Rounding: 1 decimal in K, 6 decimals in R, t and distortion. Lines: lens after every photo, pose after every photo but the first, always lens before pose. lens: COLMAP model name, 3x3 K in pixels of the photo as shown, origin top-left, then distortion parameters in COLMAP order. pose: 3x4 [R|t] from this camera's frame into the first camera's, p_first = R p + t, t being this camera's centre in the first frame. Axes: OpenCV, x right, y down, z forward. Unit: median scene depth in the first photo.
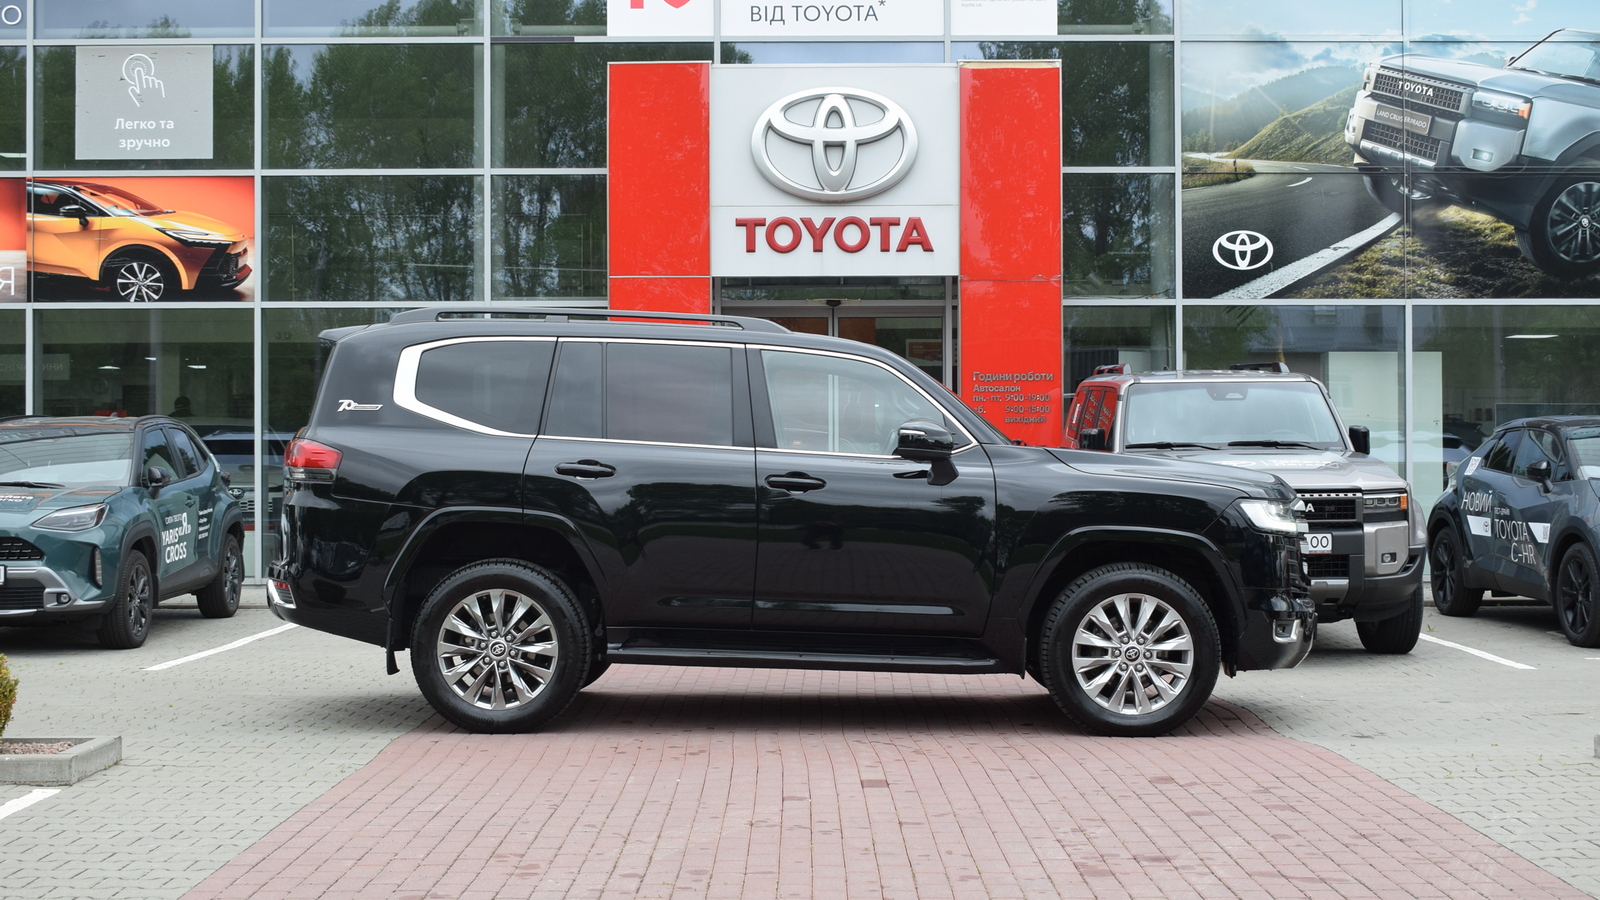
lens RADIAL K [[2370.8, 0, 800.0], [0, 2370.8, 450.0], [0, 0, 1]] dist [-0.027482, -0.024885]
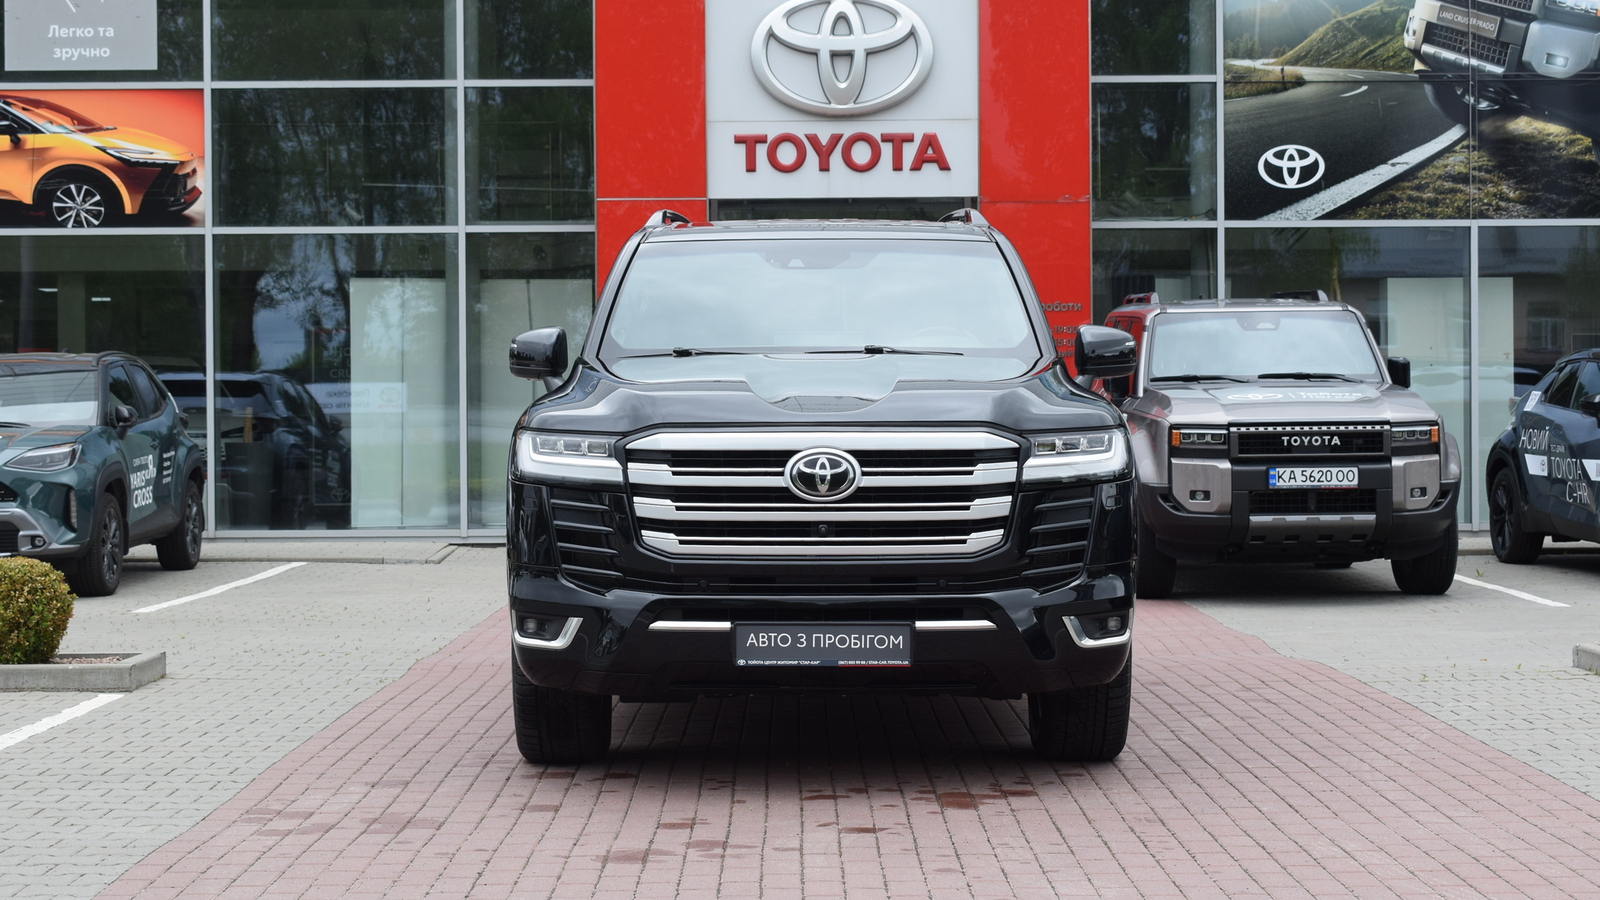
lens RADIAL K [[3058.0, 0, 800.0], [0, 3058.0, 450.0], [0, 0, 1]] dist [0.018029, -0.013890]
pose [[0.999992, -0.003747, 0.001333, -0.003703], [0.003726, 0.999880, 0.015007, 0.006137], [-0.001389, -0.015001, 0.999887, -0.177773]]
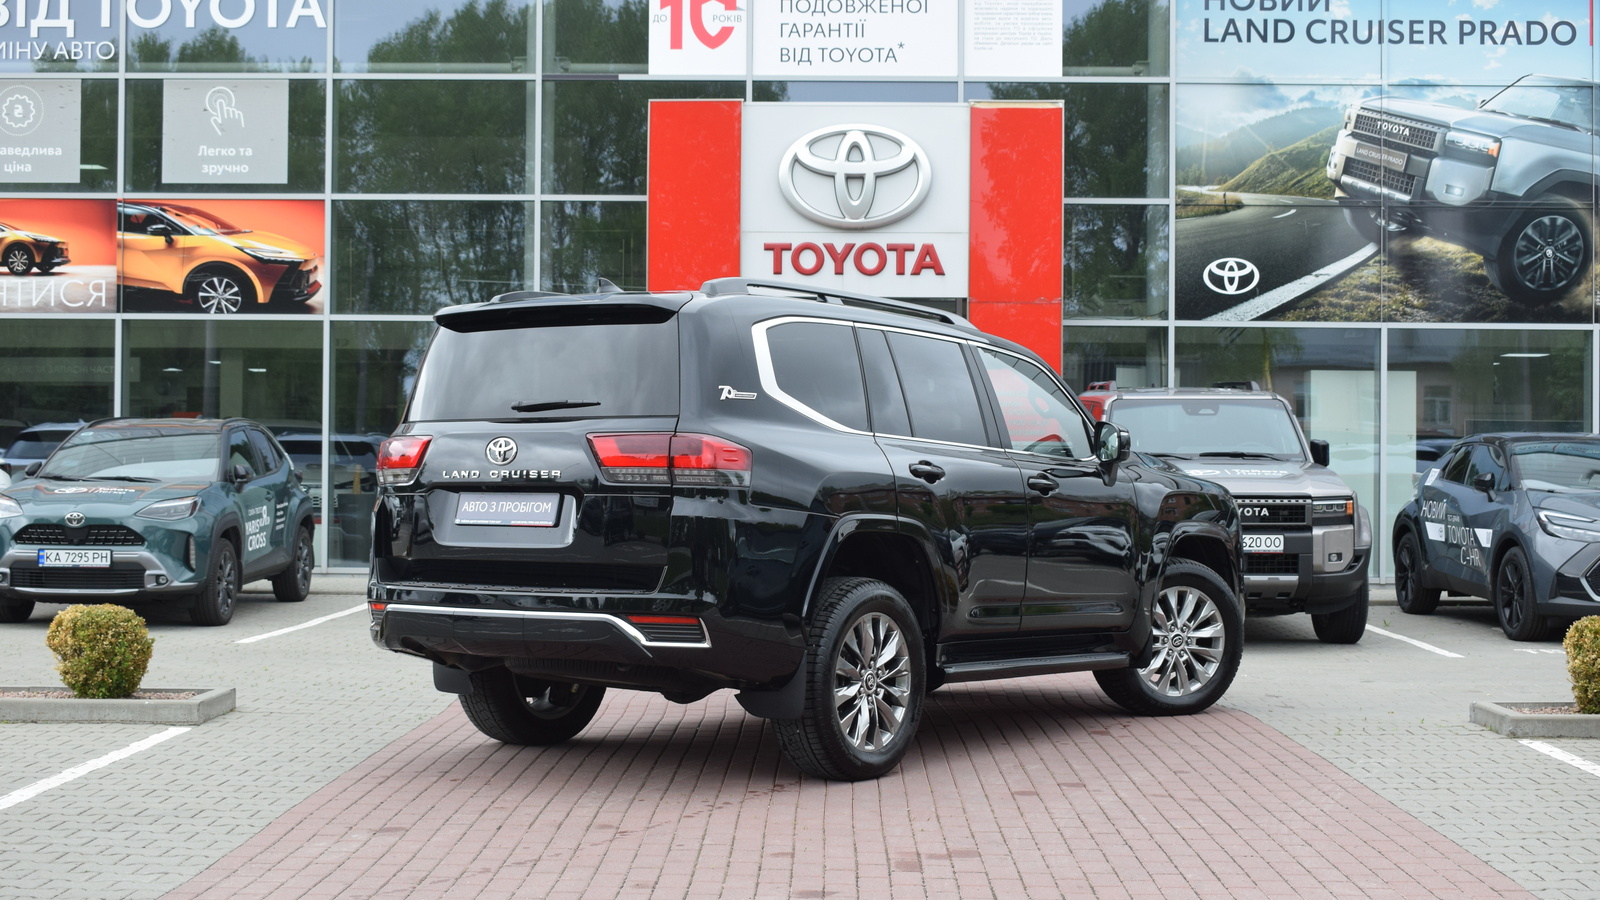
lens RADIAL K [[2413.0, 0, 796.0], [0, 2413.0, 448.3], [0, 0, 1]] dist [-0.026464, -0.007877]
pose [[0.999752, 0.010962, -0.019391, 0.009899], [-0.011017, 0.999936, -0.002711, -0.000267], [0.019360, 0.002924, 0.999808, -0.109012]]
